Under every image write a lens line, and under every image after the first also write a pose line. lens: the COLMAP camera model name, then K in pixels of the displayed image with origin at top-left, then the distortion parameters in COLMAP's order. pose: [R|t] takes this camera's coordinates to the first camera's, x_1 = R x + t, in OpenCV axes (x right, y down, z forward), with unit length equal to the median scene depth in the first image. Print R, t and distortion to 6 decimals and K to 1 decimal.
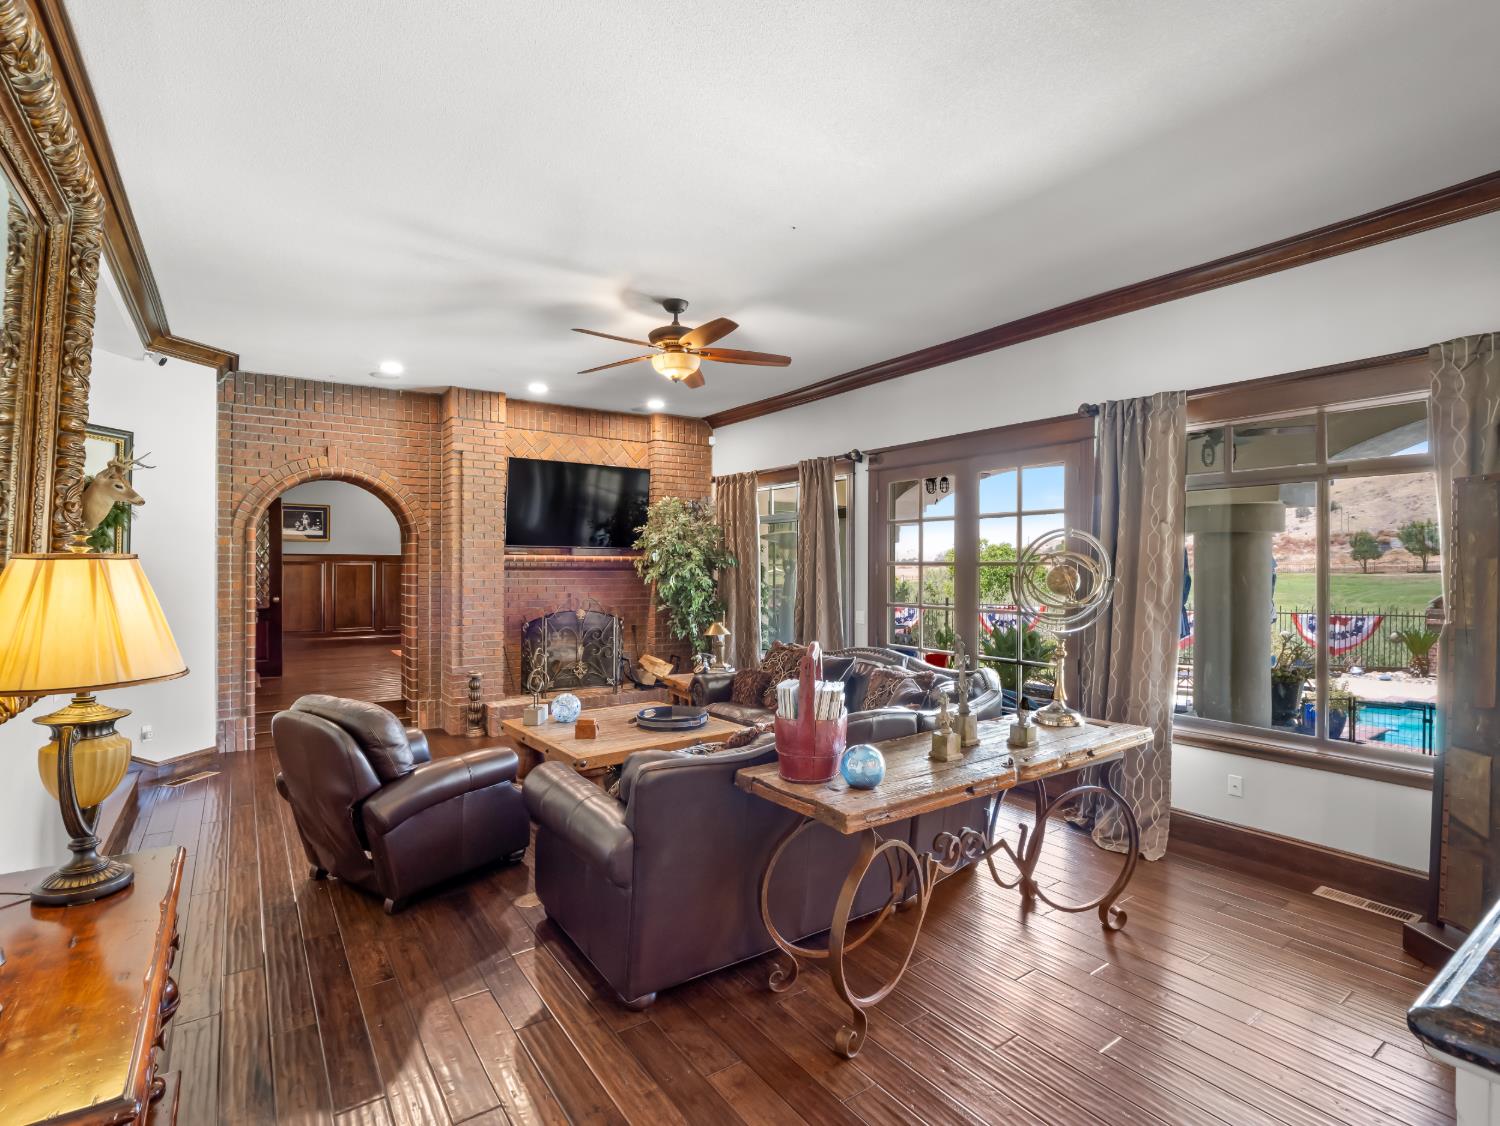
lens RADIAL K [[727.9, 0, 742.4], [0, 727.9, 569.6], [0, 0, 1]] dist [-0.008757, -0.008416]
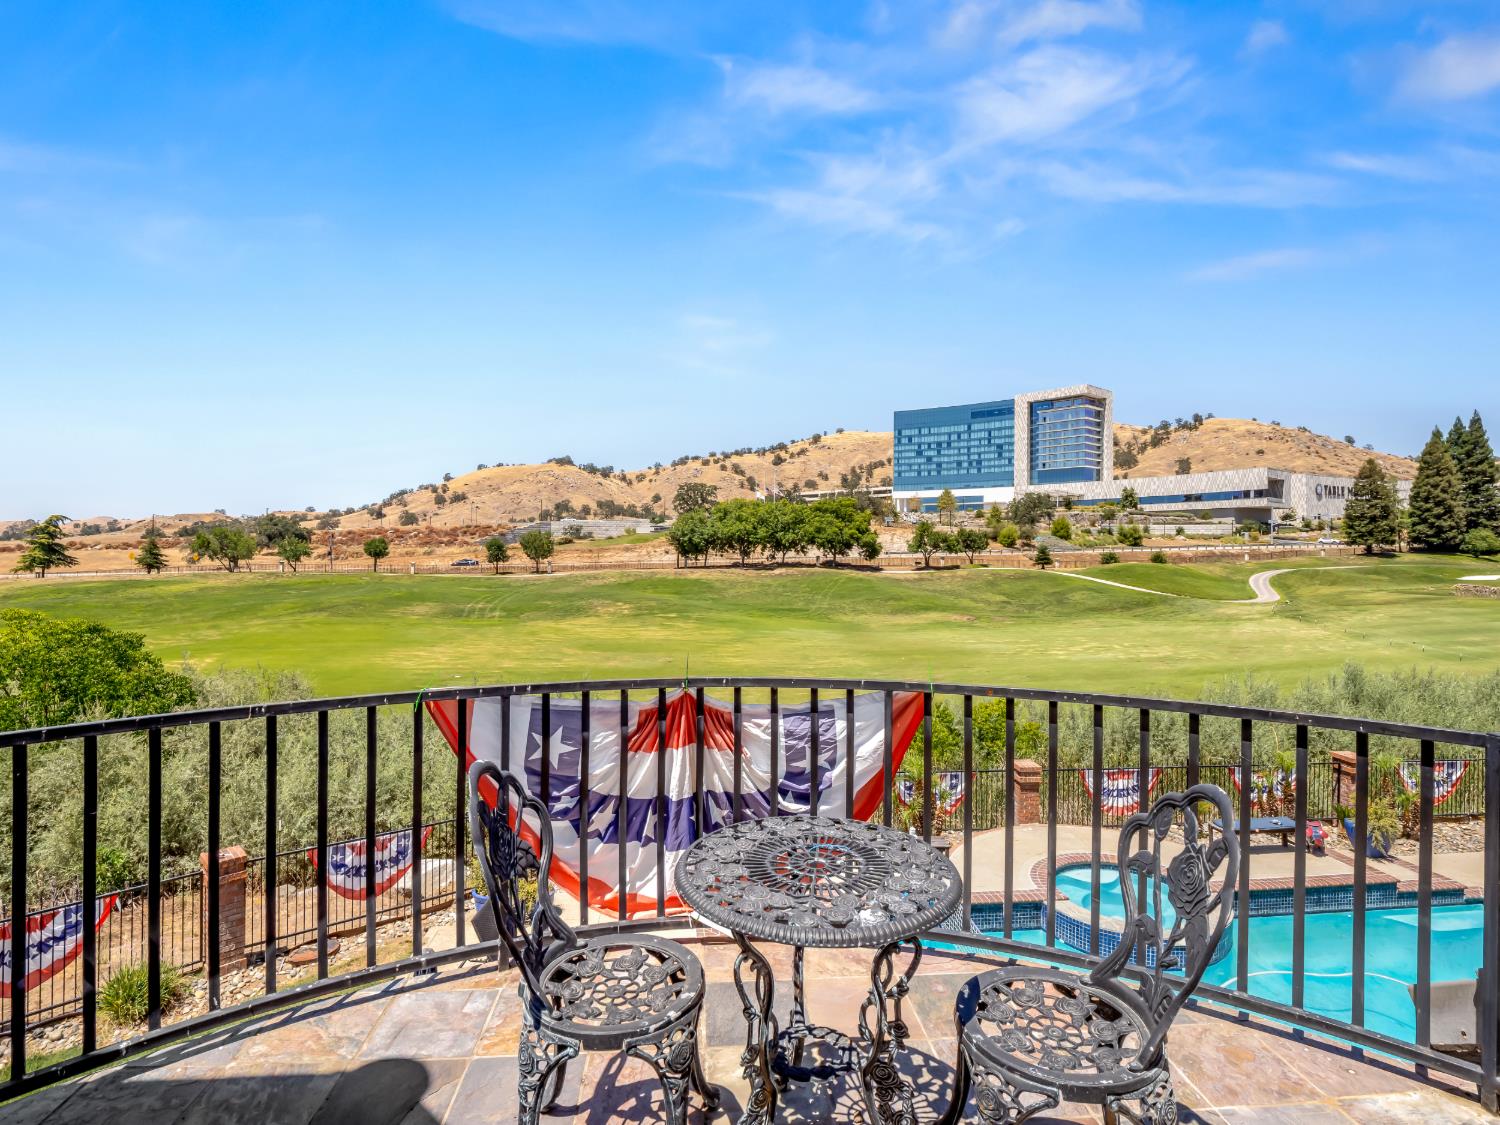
lens RADIAL K [[727.9, 0, 751.9], [0, 727.9, 555.5], [0, 0, 1]] dist [-0.008757, -0.008416]
pose [[0.483115, -0.011663, 0.875479, 0.486434], [0.001947, 0.999923, 0.012246, -0.419668], [-0.875555, -0.004212, 0.483101, 0.899716]]
